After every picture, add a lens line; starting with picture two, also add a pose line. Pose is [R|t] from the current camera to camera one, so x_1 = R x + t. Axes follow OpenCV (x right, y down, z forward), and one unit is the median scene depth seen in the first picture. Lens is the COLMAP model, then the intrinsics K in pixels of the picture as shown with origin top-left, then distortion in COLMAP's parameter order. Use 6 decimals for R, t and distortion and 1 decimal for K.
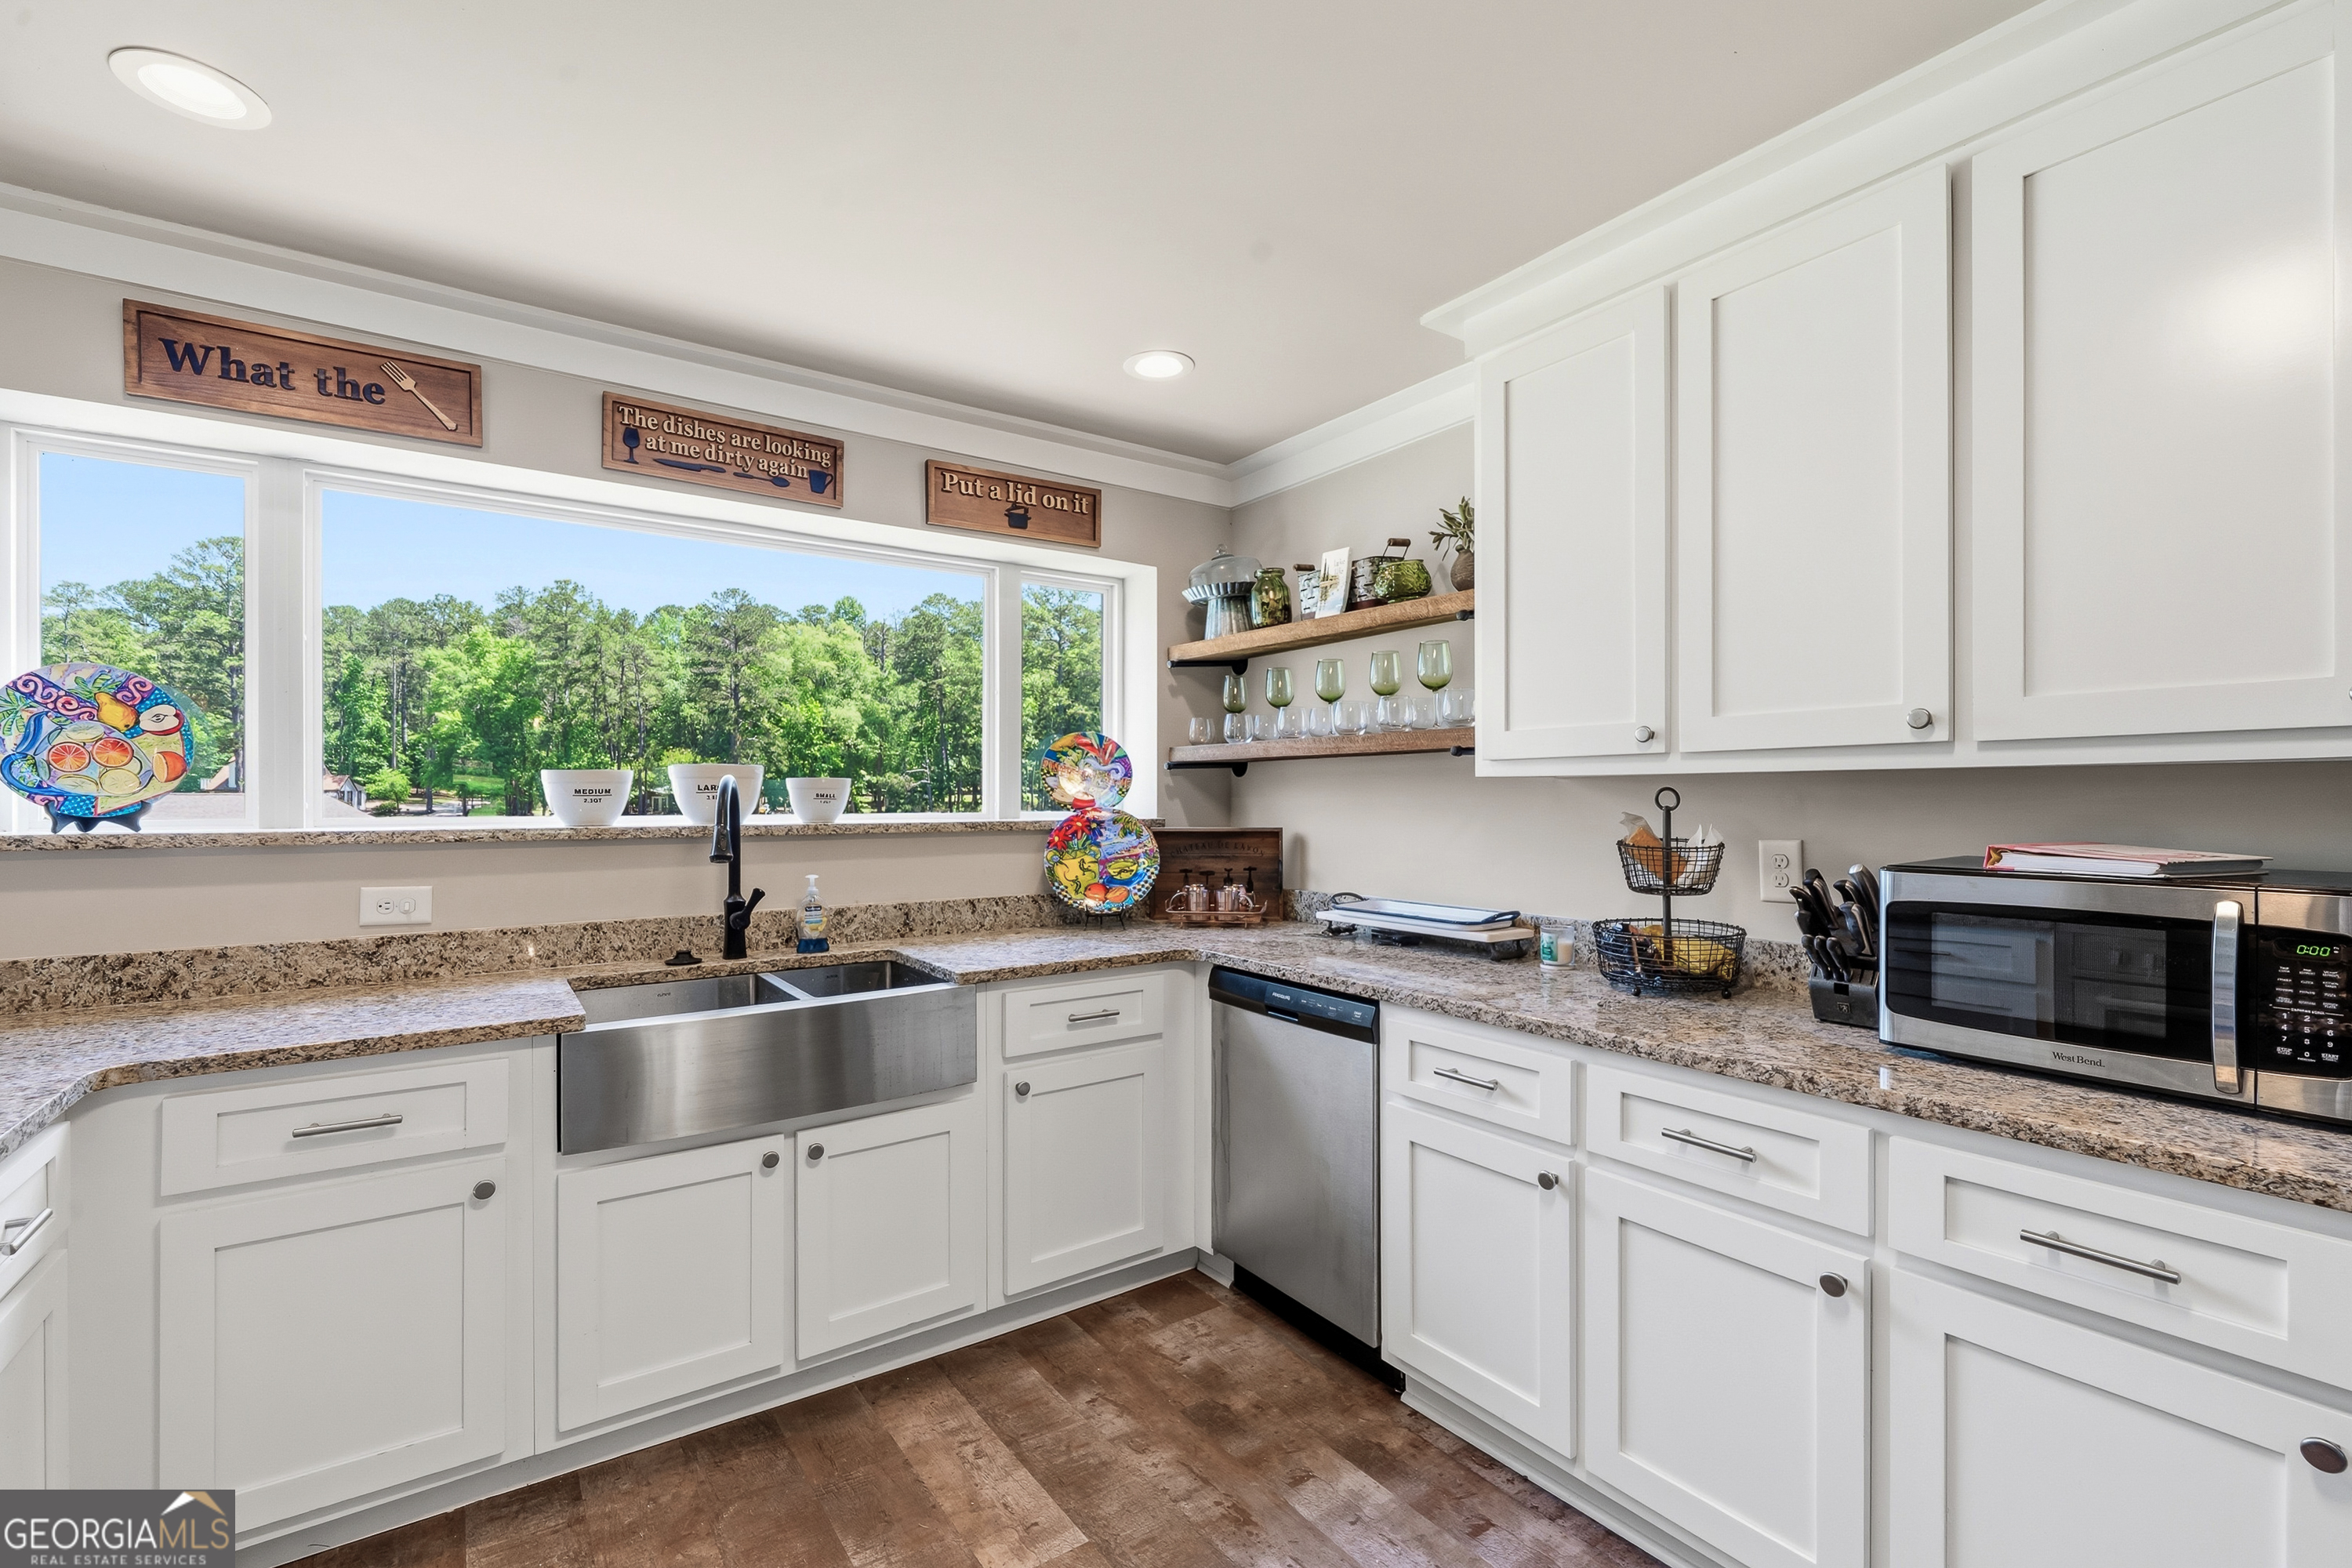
lens RADIAL K [[1018.4, 0, 1183.8], [0, 1018.4, 795.9], [0, 0, 1]] dist [-0.005133, 0.000688]
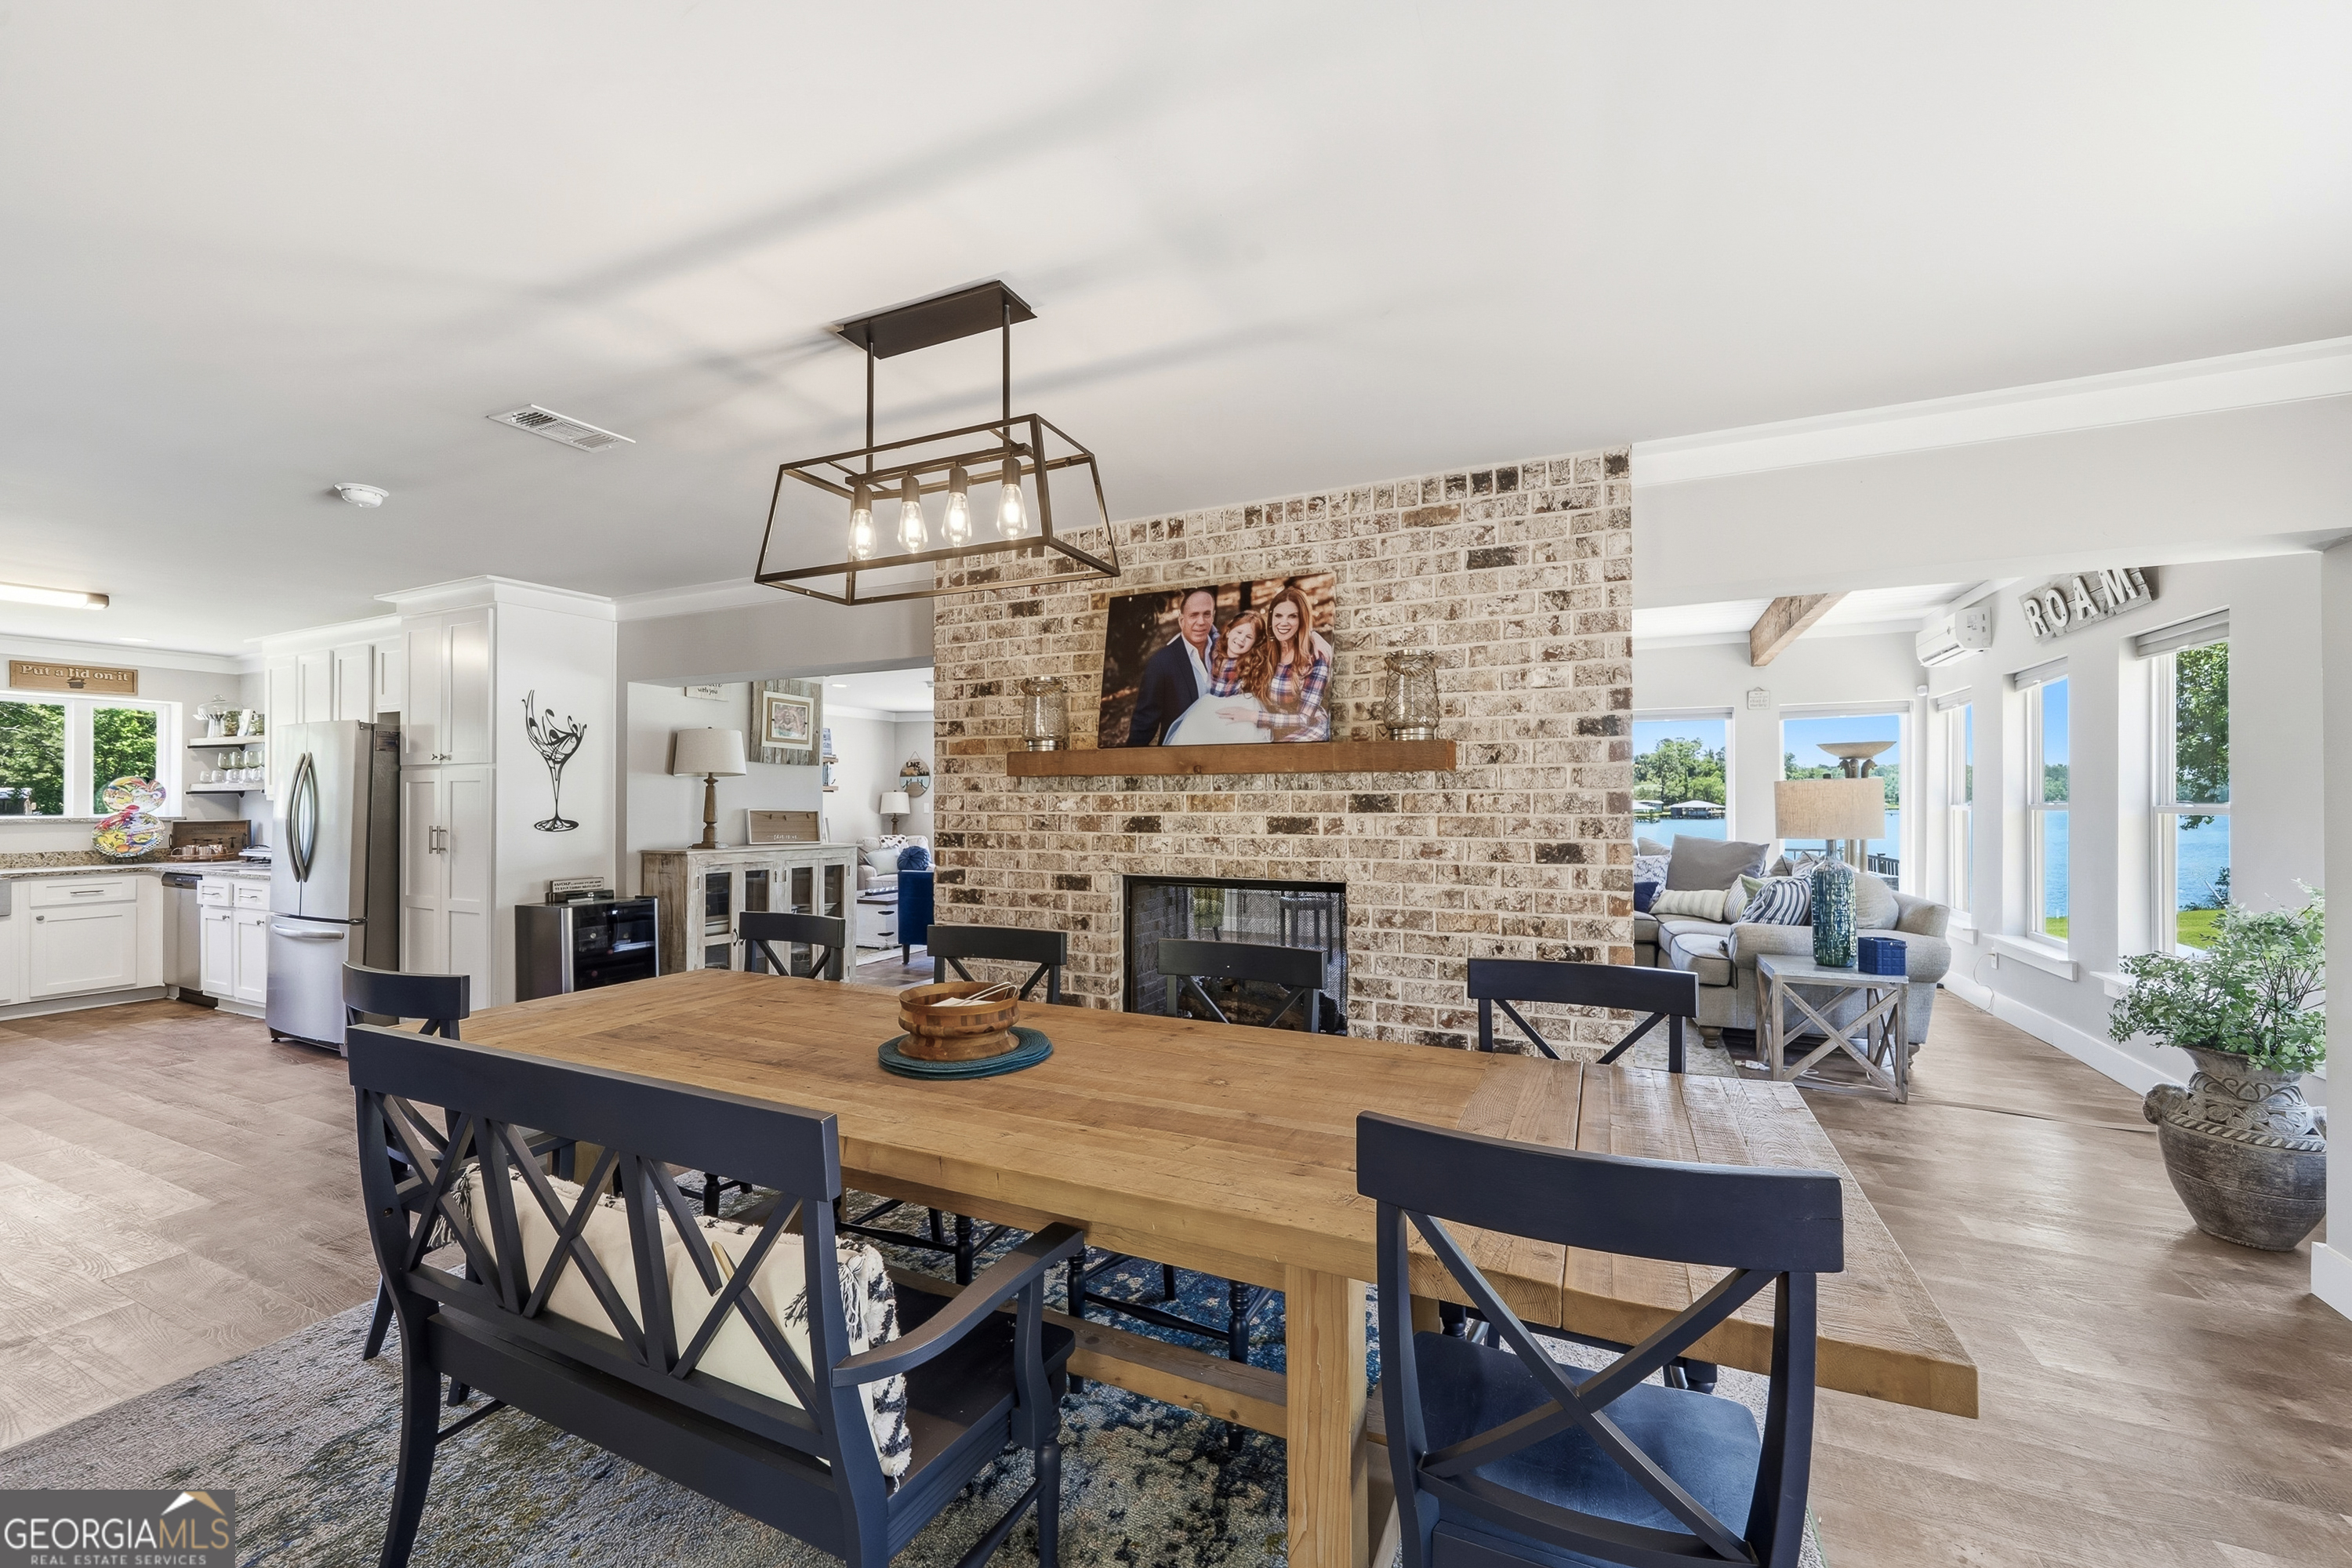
lens RADIAL K [[897.4, 0, 1171.6], [0, 897.4, 795.4], [0, 0, 1]] dist [-0.002221, -0.000033]
pose [[0.873264, -0.001205, 0.487245, 0.033603], [0.002333, 0.999996, -0.001707, -0.000578], [-0.487241, 0.002627, 0.873263, -0.064770]]
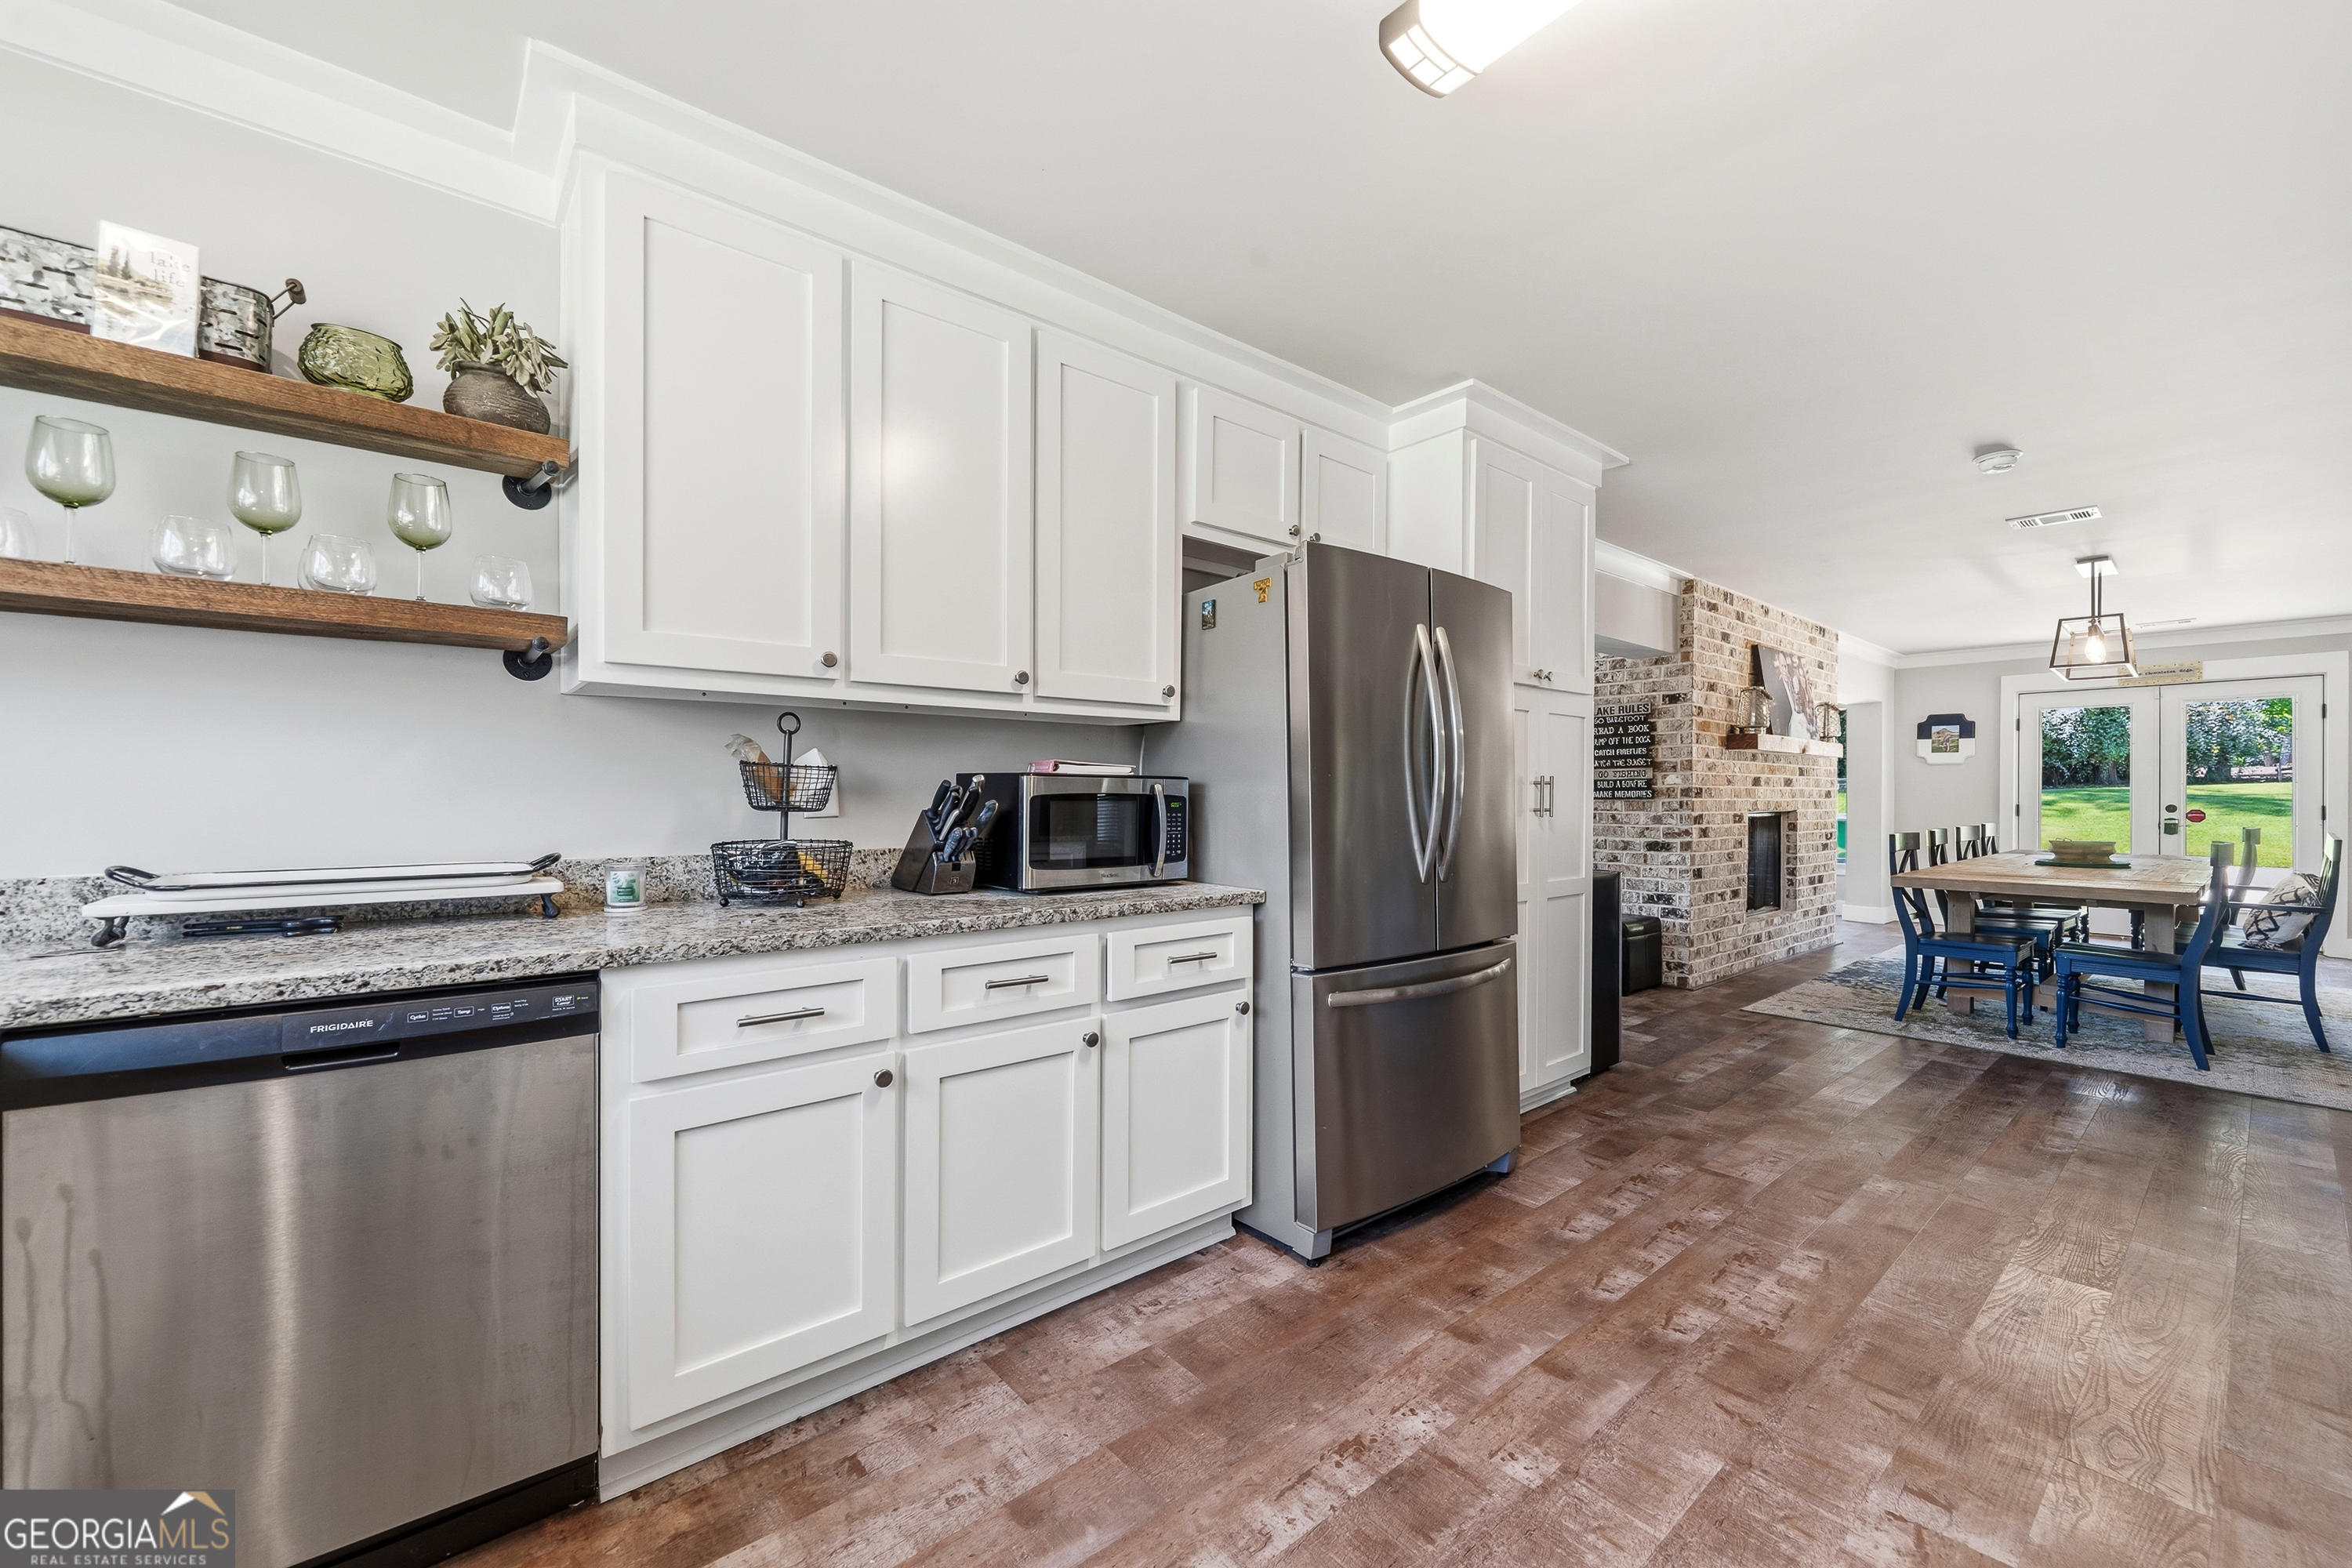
lens RADIAL K [[897.4, 0, 1182.8], [0, 897.4, 786.6], [0, 0, 1]] dist [-0.002221, -0.000033]
pose [[-0.061776, 0.000842, 0.998090, -0.554135], [-0.011126, 0.999937, -0.001532, 0.075387], [-0.998028, -0.011200, -0.061763, 0.728482]]
